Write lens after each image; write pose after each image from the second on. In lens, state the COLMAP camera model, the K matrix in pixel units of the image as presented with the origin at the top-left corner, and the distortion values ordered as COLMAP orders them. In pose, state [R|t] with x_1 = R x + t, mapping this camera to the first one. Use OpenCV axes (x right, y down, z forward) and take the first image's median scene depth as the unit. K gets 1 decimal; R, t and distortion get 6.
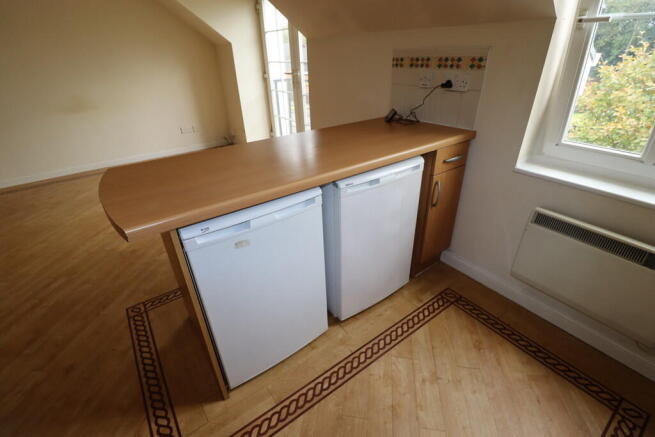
lens RADIAL K [[314.3, 0, 316.4], [0, 314.3, 217.2], [0, 0, 1]] dist [0.022081, 0.000028]
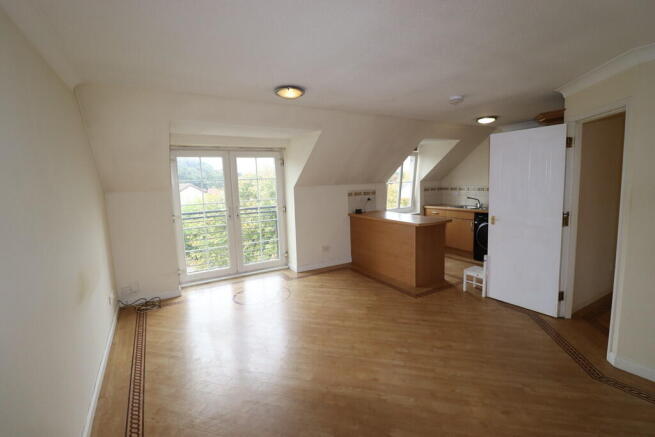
lens RADIAL K [[305.6, 0, 327.5], [0, 305.6, 218.5], [0, 0, 1]] dist [0.019062, -0.000018]
pose [[0.058276, -0.068532, 0.995945, -2.791518], [0.525736, 0.850195, 0.027740, -0.540661], [-0.848649, 0.521988, 0.085575, 1.153722]]
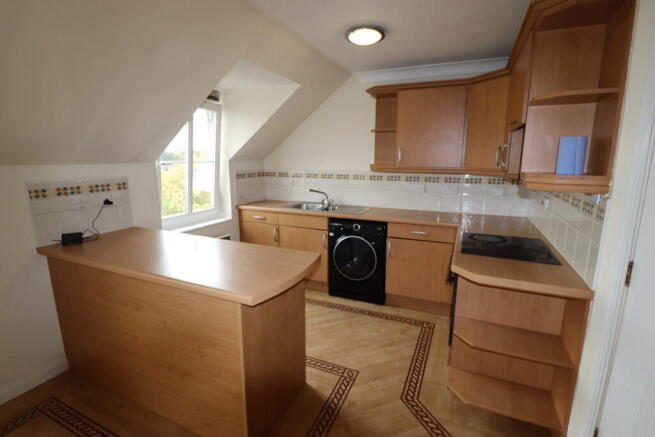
lens RADIAL K [[314.3, 0, 316.4], [0, 314.3, 217.2], [0, 0, 1]] dist [0.022081, 0.000028]
pose [[-0.520451, -0.104325, 0.847494, -1.135632], [0.454324, 0.806530, 0.378285, -0.453695], [-0.722994, 0.581916, -0.372362, 0.860220]]
